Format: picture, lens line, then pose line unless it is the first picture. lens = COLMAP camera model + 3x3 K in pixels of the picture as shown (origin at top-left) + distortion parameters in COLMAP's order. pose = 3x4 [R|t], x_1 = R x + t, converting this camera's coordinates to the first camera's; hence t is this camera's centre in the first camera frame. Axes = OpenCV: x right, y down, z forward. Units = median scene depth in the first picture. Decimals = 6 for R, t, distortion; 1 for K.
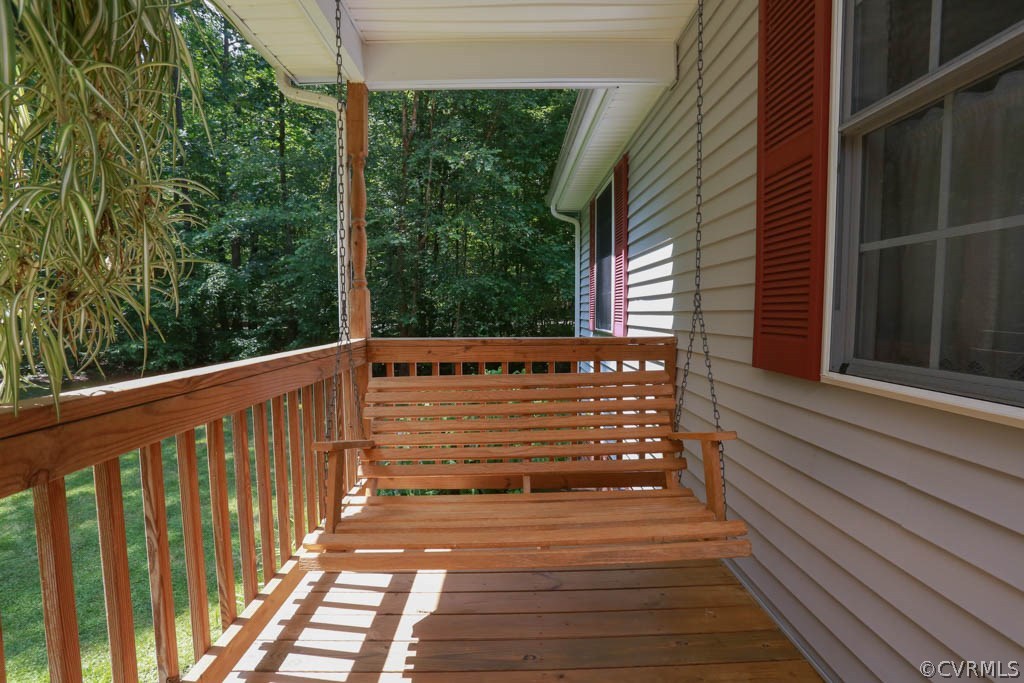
lens RADIAL K [[507.4, 0, 512.0], [0, 507.4, 346.5], [0, 0, 1]] dist [-0.074132, 0.042221]
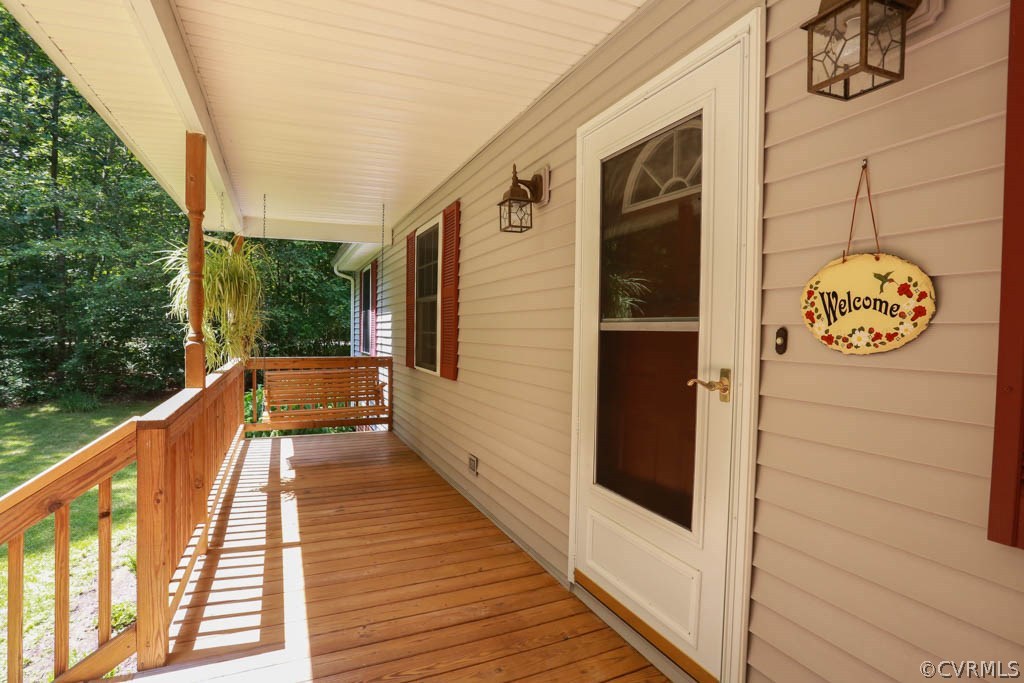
lens RADIAL K [[507.4, 0, 512.0], [0, 507.4, 346.5], [0, 0, 1]] dist [-0.074132, 0.042221]
pose [[0.912457, 0.002532, 0.409166, -0.071443], [0.013429, 0.999257, -0.036130, 0.016700], [-0.408953, 0.038462, 0.911744, -0.816249]]
